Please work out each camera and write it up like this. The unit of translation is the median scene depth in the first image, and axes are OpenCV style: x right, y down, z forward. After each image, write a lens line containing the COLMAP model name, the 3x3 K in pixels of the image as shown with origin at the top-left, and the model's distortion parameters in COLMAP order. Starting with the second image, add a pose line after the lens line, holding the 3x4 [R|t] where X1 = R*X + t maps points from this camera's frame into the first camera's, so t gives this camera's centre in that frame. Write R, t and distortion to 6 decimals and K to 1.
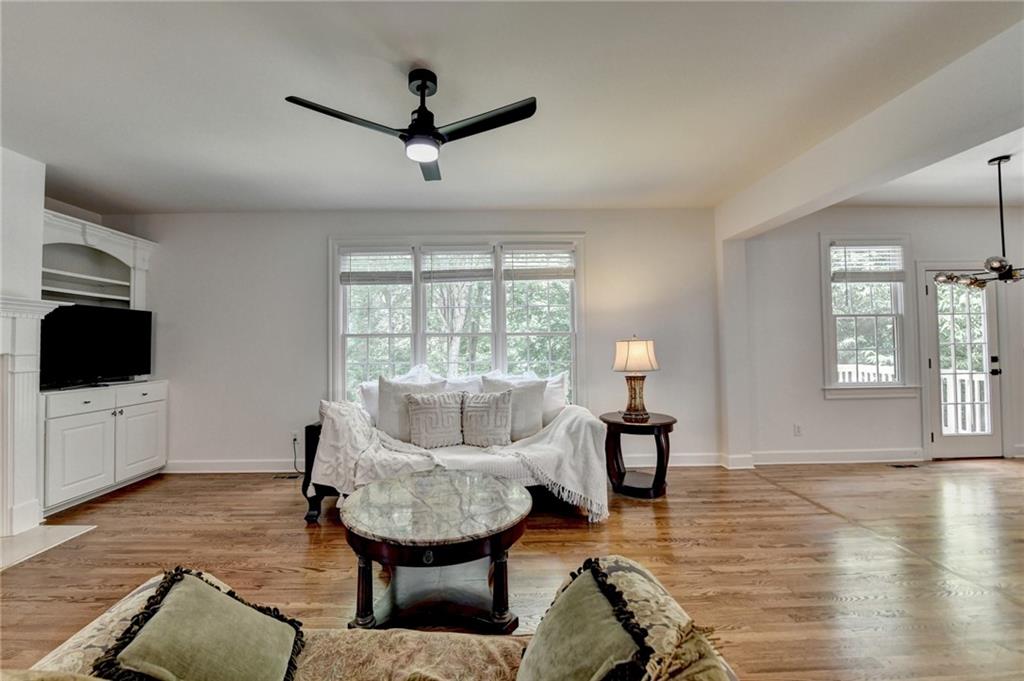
lens RADIAL K [[403.0, 0, 510.4], [0, 403.0, 333.0], [0, 0, 1]] dist [-0.015027, -0.000317]
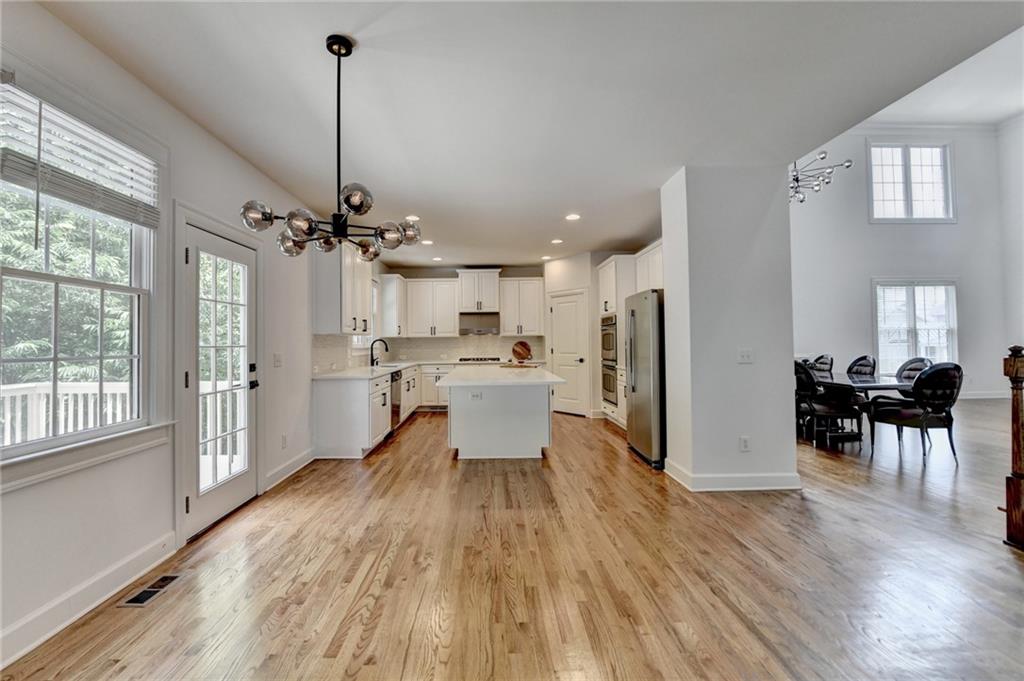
lens RADIAL K [[418.4, 0, 489.8], [0, 418.4, 337.1], [0, 0, 1]] dist [-0.017709, -0.000319]
pose [[0.007015, 0.026868, 0.999614, 0.452992], [-0.020588, 0.999431, -0.026718, 0.021313], [-0.999763, -0.020393, 0.007564, 0.555166]]
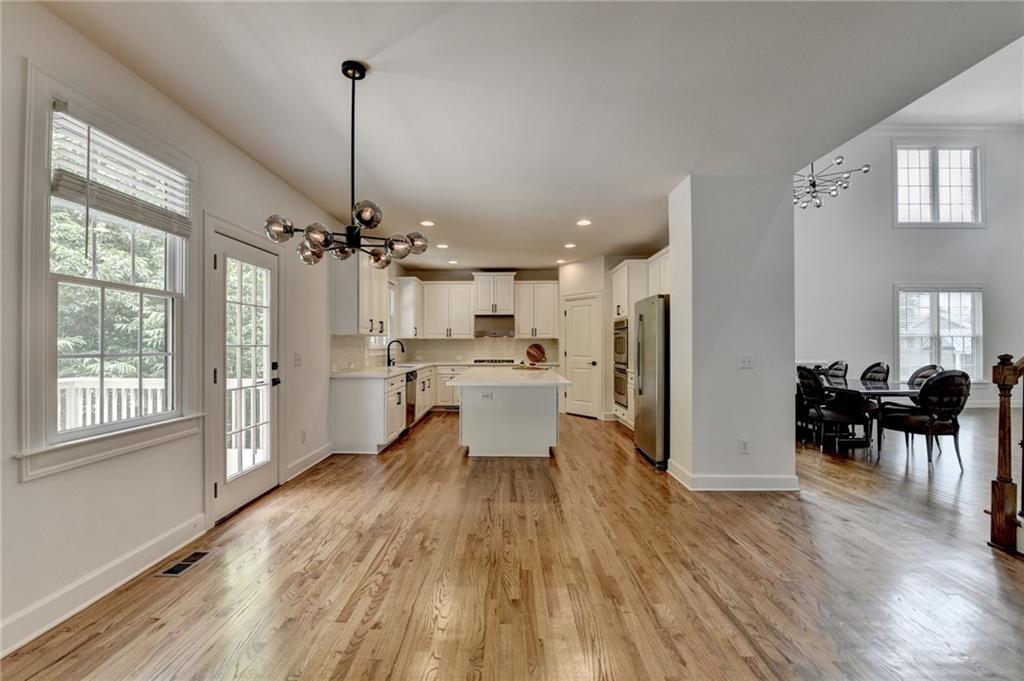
lens RADIAL K [[422.1, 0, 496.7], [0, 422.1, 346.3], [0, 0, 1]] dist [-0.016385, -0.000495]
pose [[0.038669, 0.010235, 0.999200, 0.406710], [-0.032235, 0.999440, -0.008990, 0.020786], [-0.998732, -0.031861, 0.038977, 0.528866]]
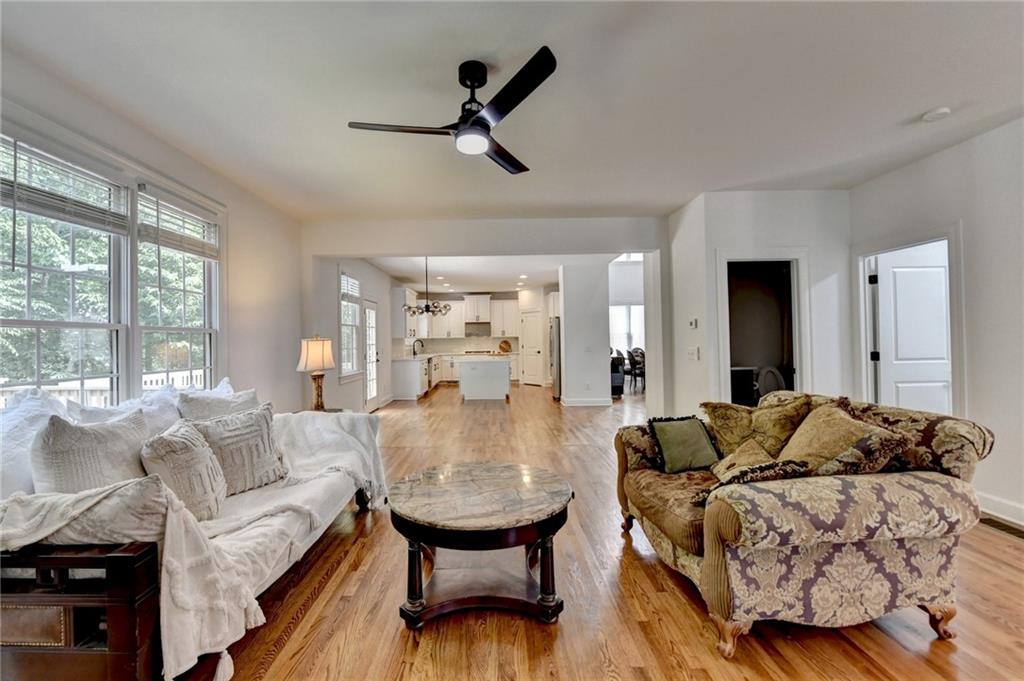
lens RADIAL K [[422.6, 0, 491.6], [0, 422.6, 337.5], [0, 0, 1]] dist [0.000229, -0.006943]
pose [[0.021706, 0.018801, 0.999588, -0.665974], [-0.016494, 0.999694, -0.018445, 0.022226], [-0.999628, -0.016087, 0.022010, 0.452789]]
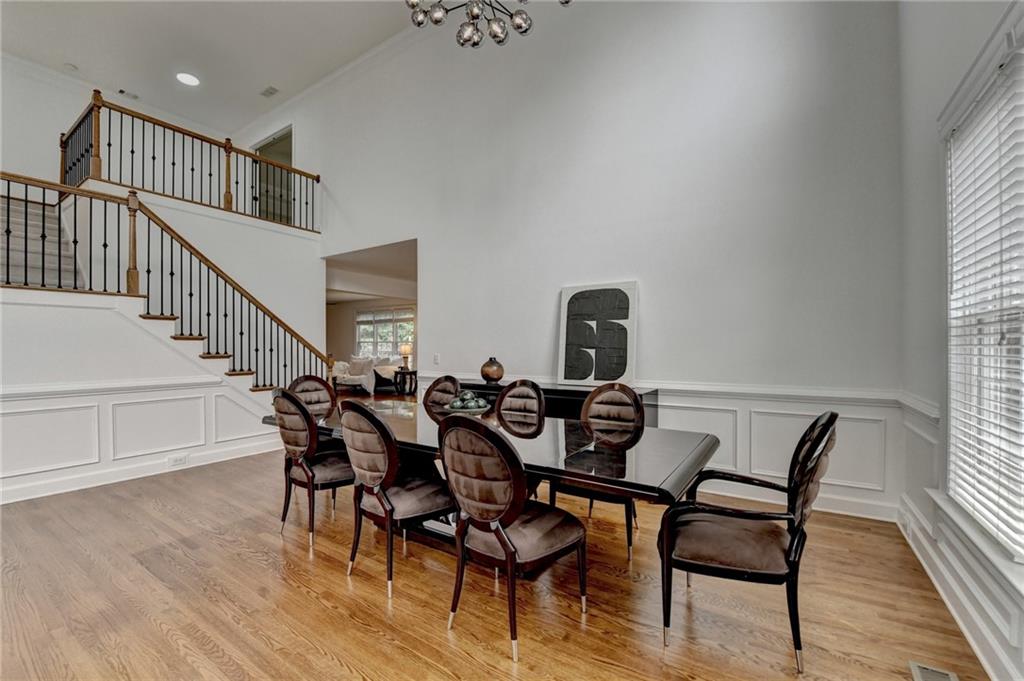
lens RADIAL K [[422.7, 0, 507.6], [0, 422.7, 342.9], [0, 0, 1]] dist [-0.009935, -0.000300]
pose [[0.822005, 0.006331, -0.569444, 2.337408], [0.011218, 0.999564, 0.027306, -0.061044], [0.569369, -0.028834, 0.821576, -0.996878]]
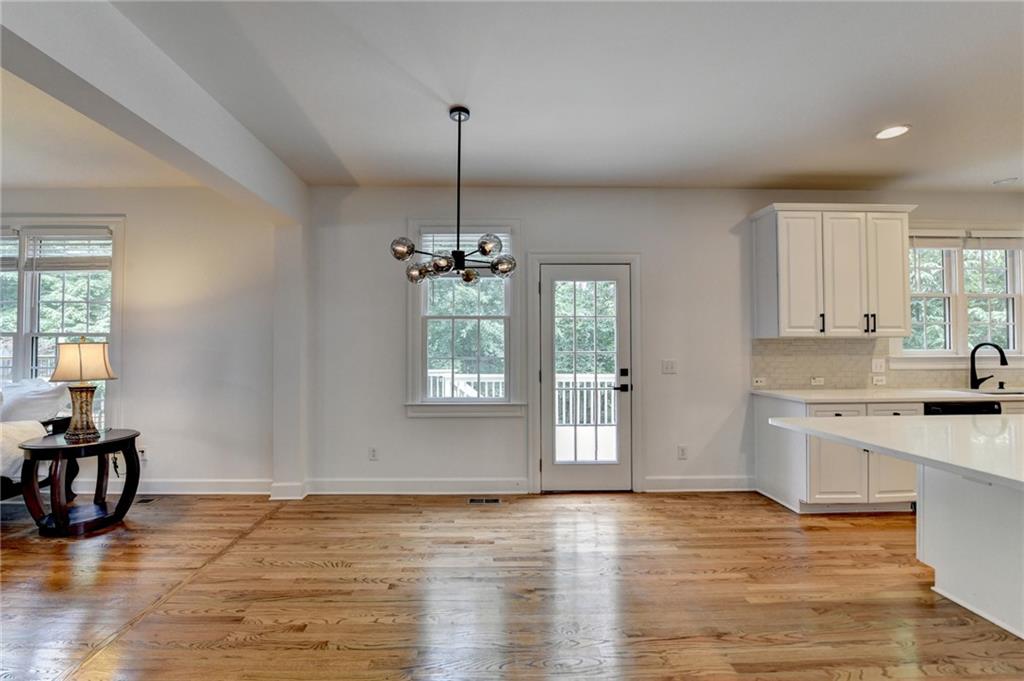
lens RADIAL K [[423.8, 0, 497.5], [0, 423.8, 340.4], [0, 0, 1]] dist [-0.017275, -0.000364]
pose [[0.999926, 0.011658, 0.003354, 0.978311], [-0.011704, 0.999833, 0.014032, -0.008186], [-0.003190, -0.014071, 0.999896, 0.125762]]
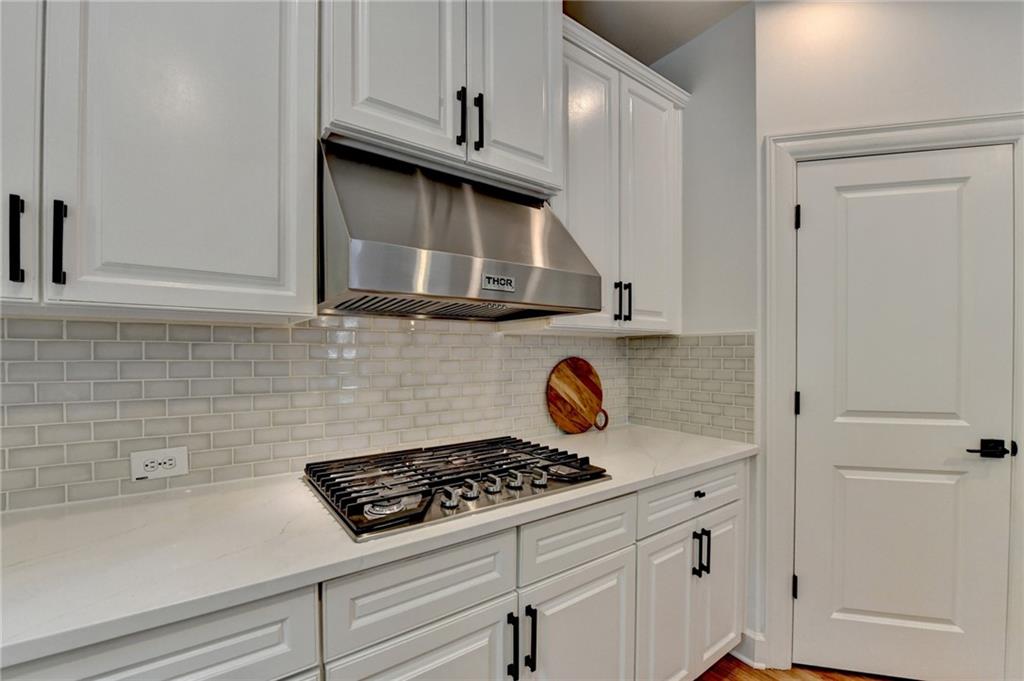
lens RADIAL K [[436.8, 0, 509.7], [0, 436.8, 357.5], [0, 0, 1]] dist [-0.009915, -0.000186]
pose [[-0.574556, 0.004860, 0.818451, 2.046268], [-0.020317, 0.999590, -0.020198, -0.001281], [-0.818213, -0.028233, -0.574221, 0.760192]]
